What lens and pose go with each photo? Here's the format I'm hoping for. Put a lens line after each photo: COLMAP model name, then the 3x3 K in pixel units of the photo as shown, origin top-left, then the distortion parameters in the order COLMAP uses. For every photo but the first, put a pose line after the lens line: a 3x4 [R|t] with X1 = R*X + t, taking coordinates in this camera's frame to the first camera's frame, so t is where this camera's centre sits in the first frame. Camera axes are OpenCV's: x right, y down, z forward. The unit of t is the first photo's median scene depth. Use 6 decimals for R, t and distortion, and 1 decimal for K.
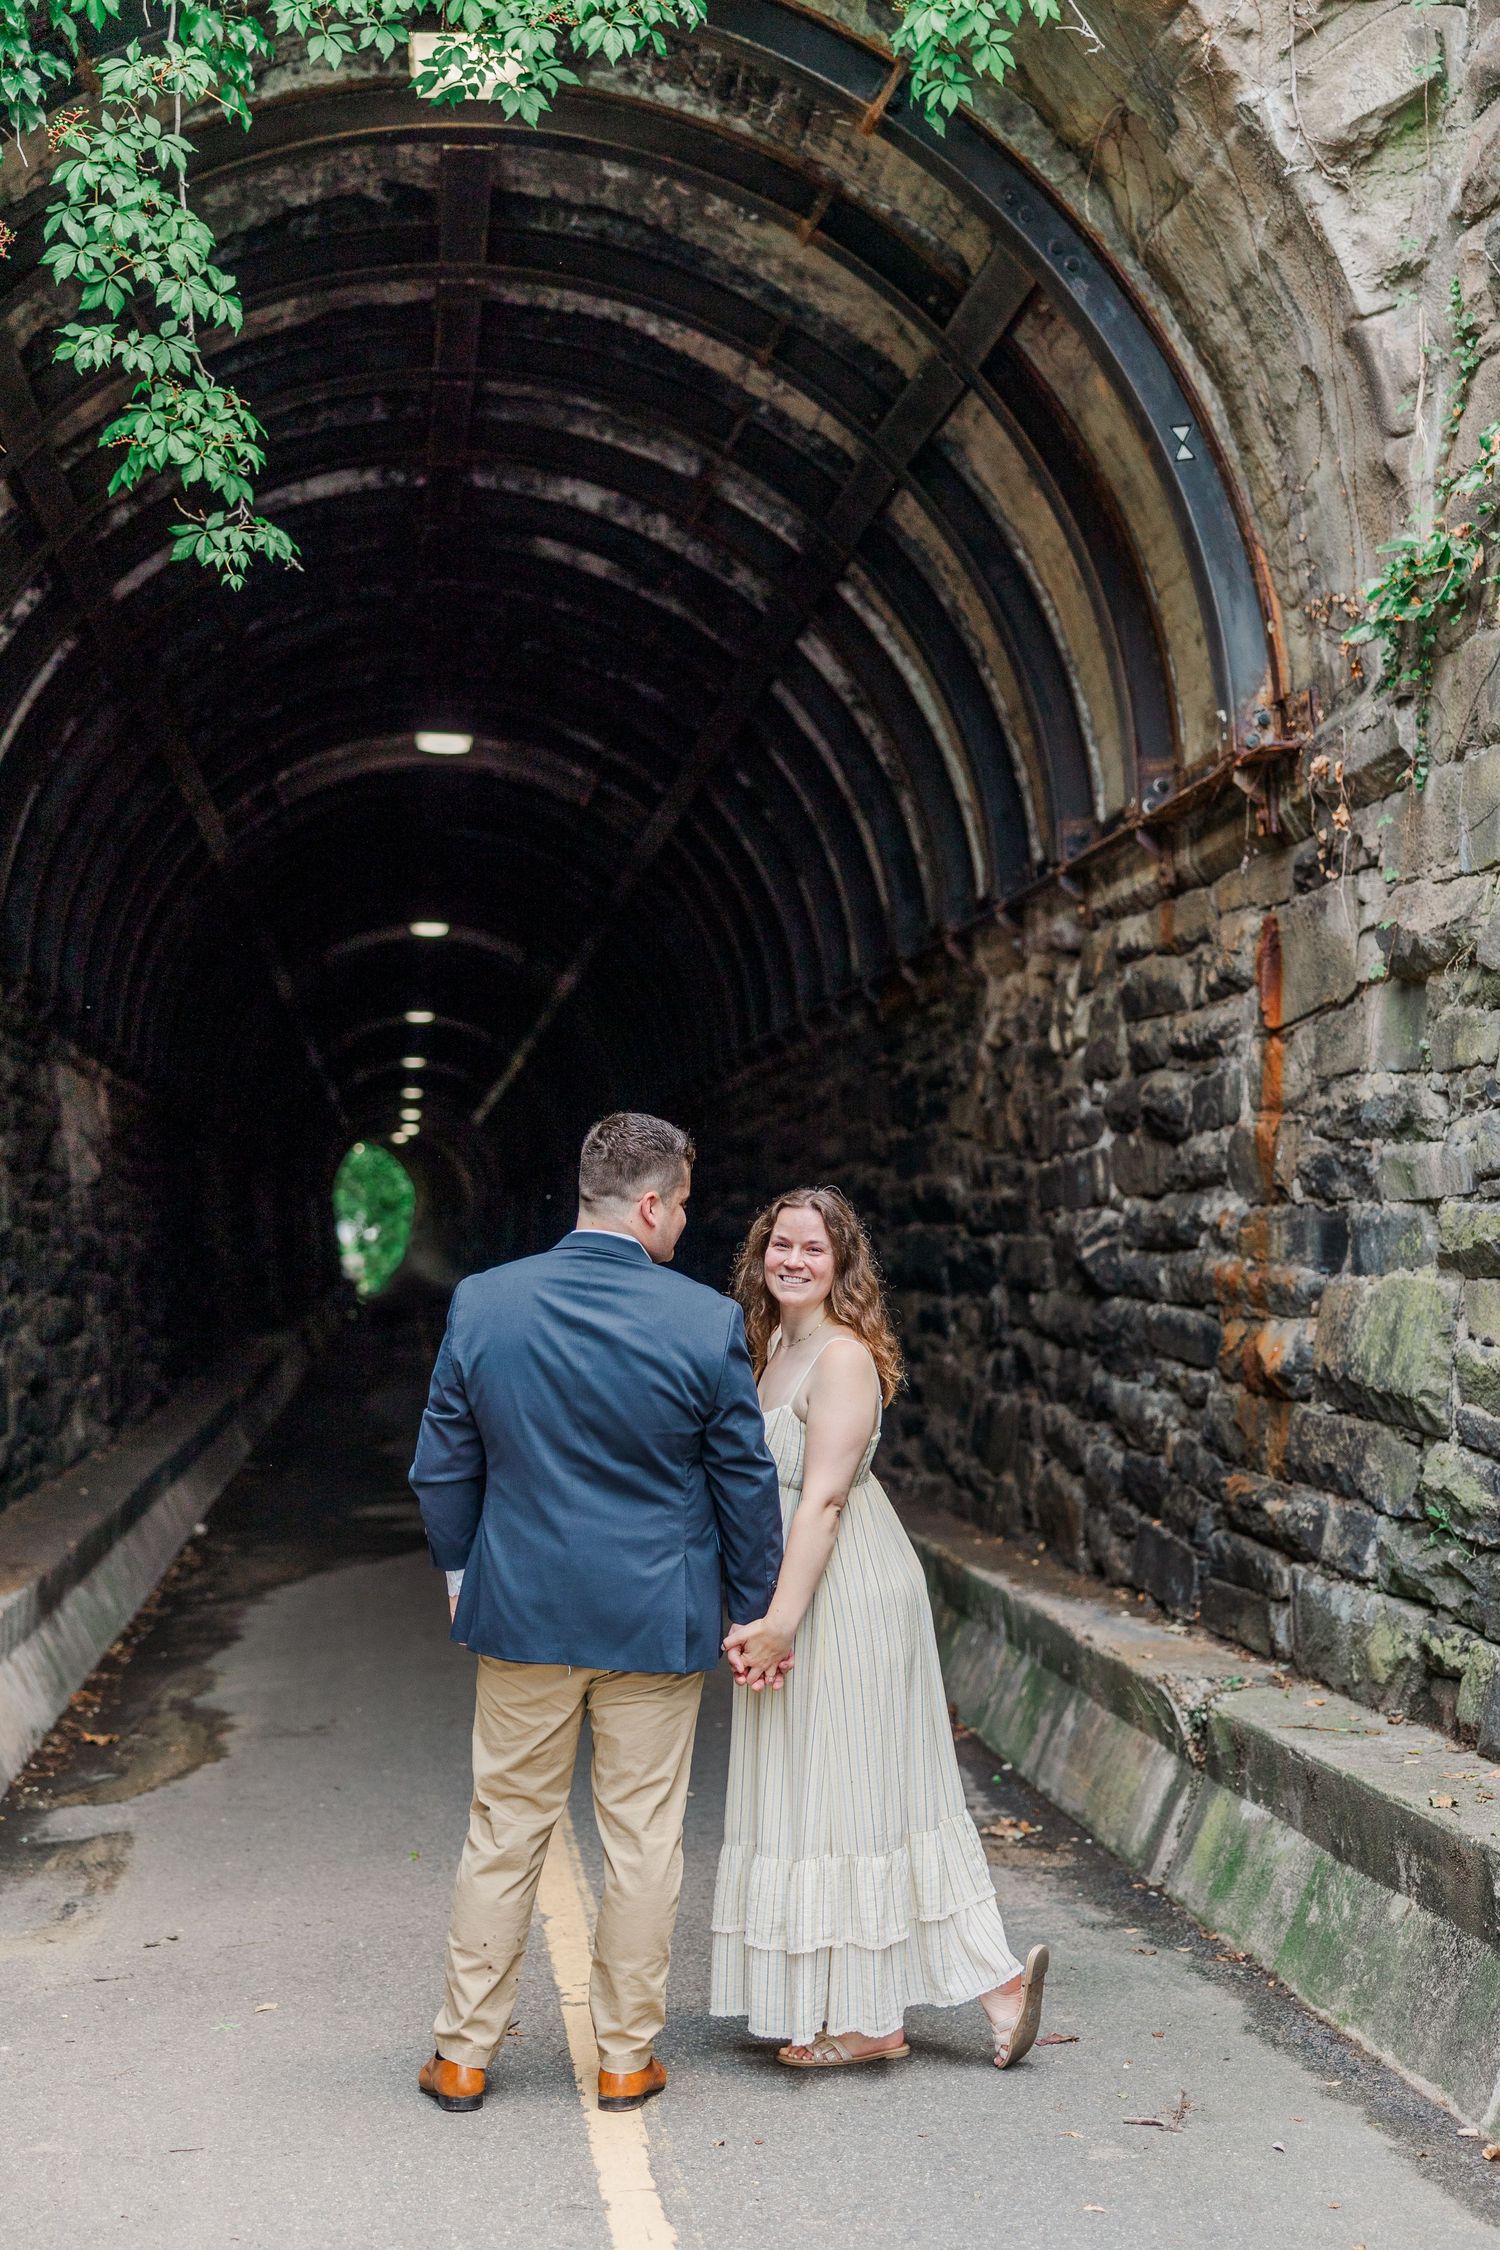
lens RADIAL K [[3075.6, 0, 832.1], [0, 3075.6, 1185.3], [0, 0, 1]] dist [0.013059, 0.099304]
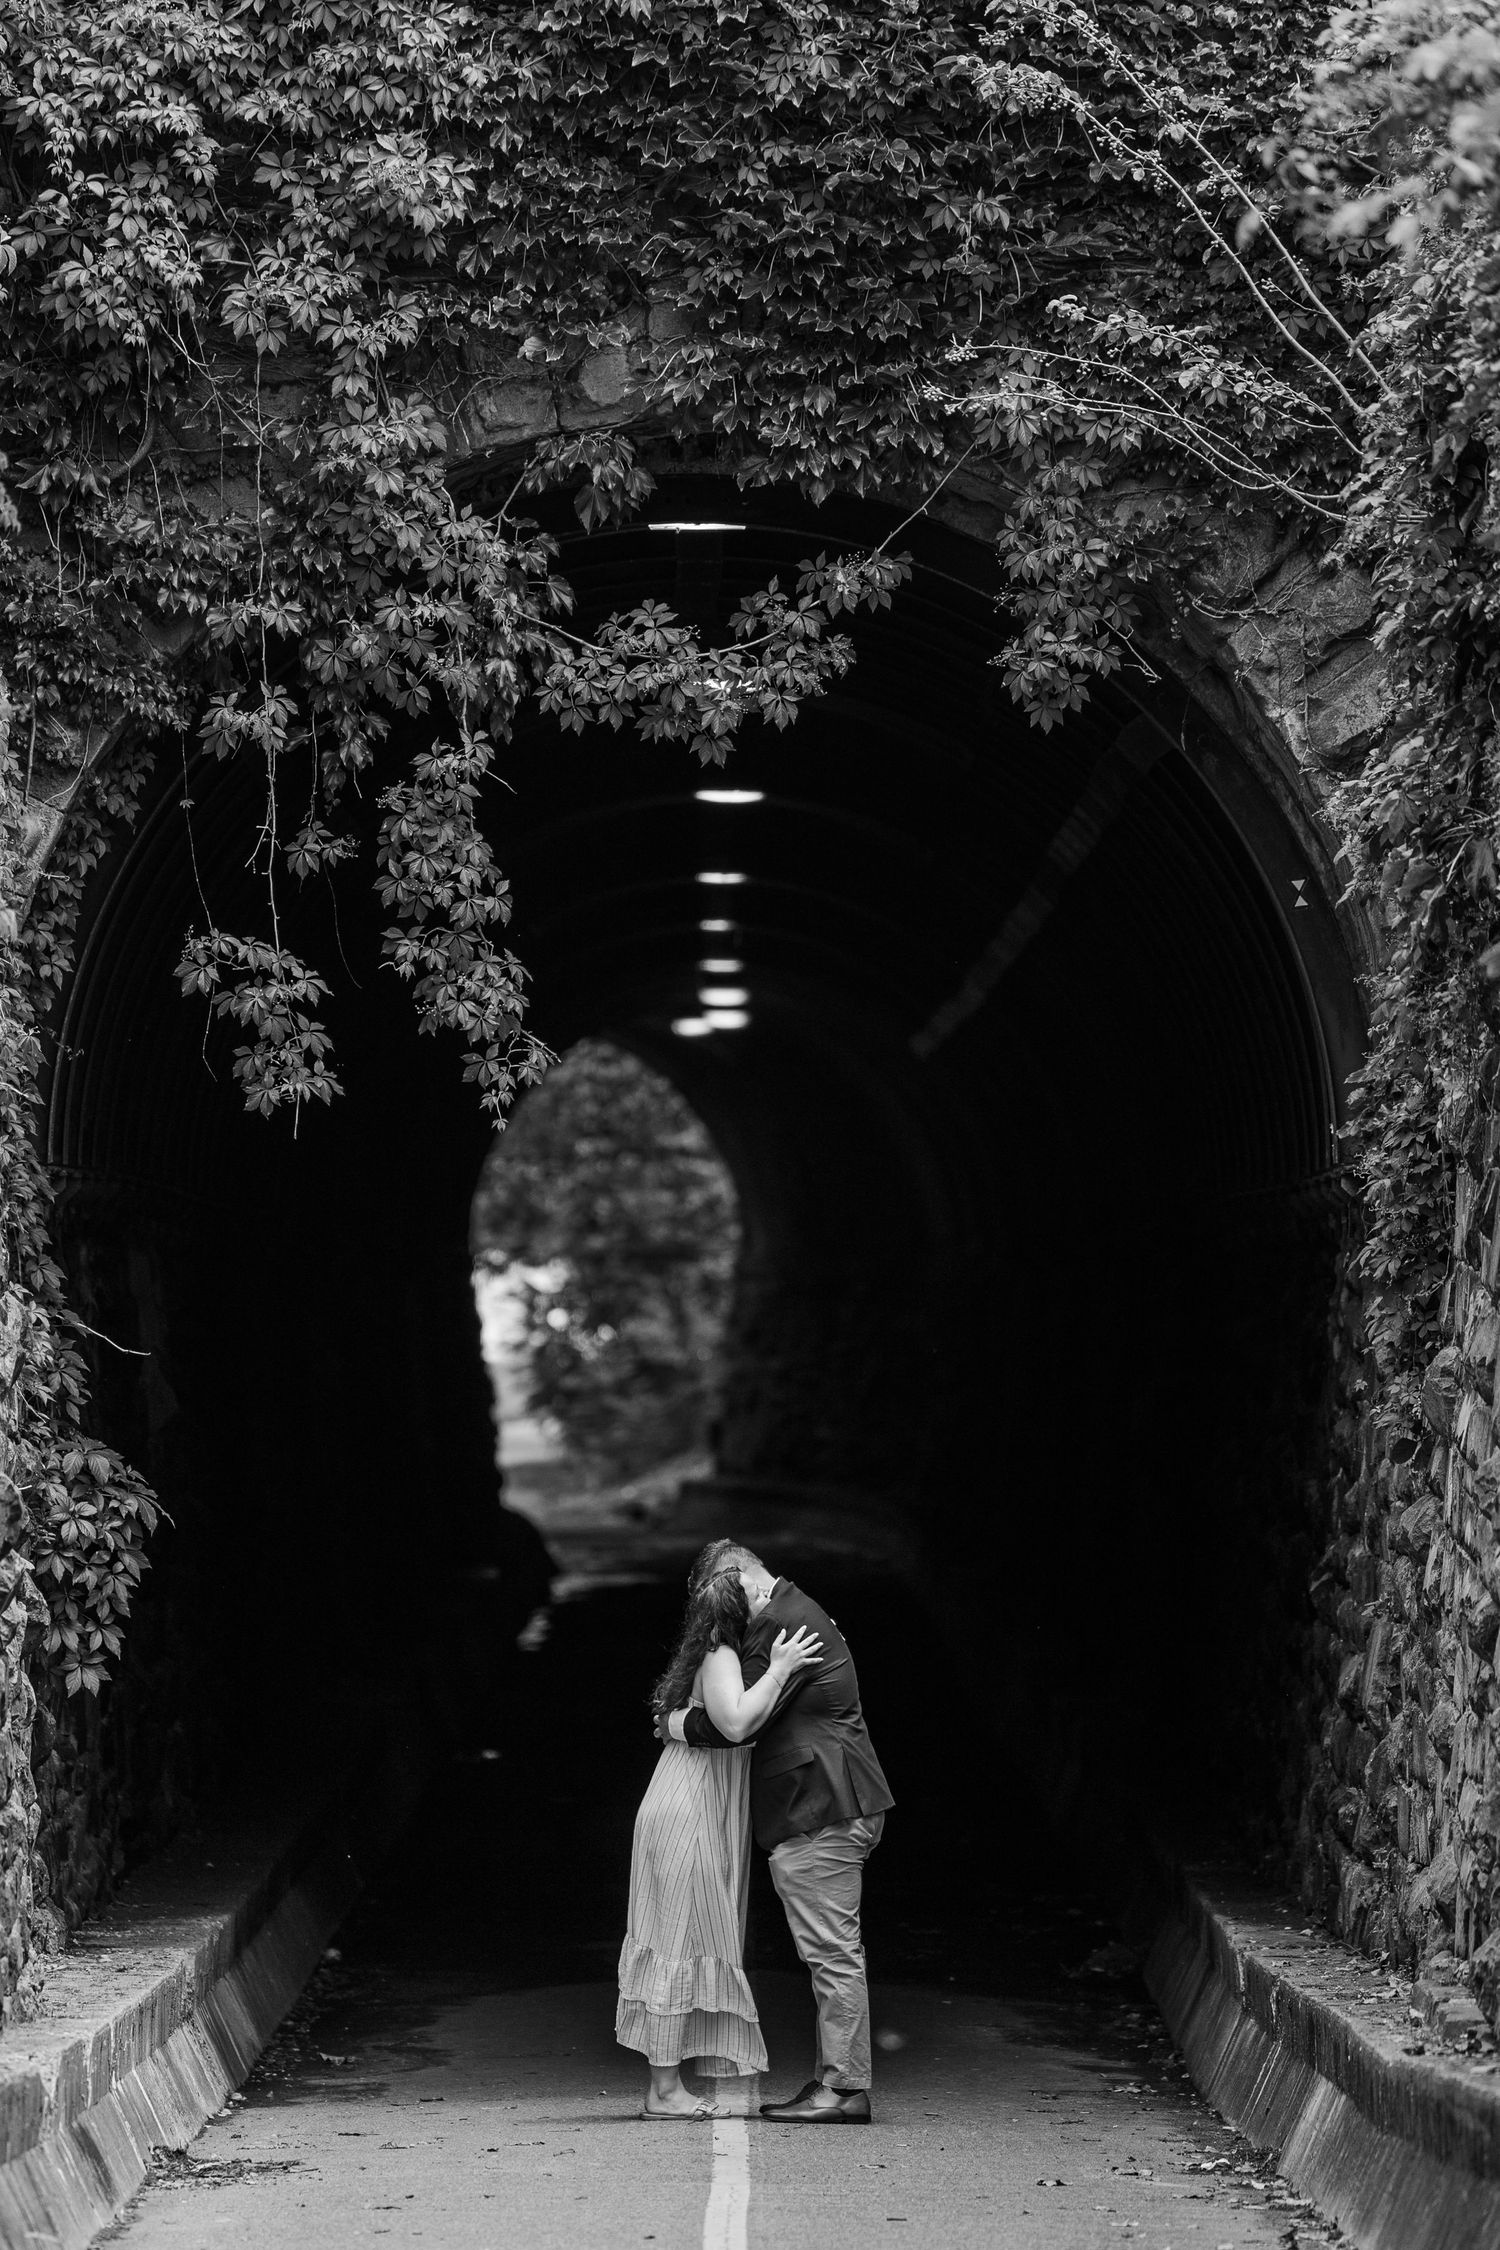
lens RADIAL K [[13832.4, 0, 649.2], [0, 13832.4, 1257.9], [0, 0, 1]] dist [0.292264, 1.104695]
pose [[0.989457, 0.016804, -0.143848, 0.724101], [-0.015112, 0.999803, 0.012846, -0.195632], [0.144035, -0.010536, 0.989516, -4.854777]]
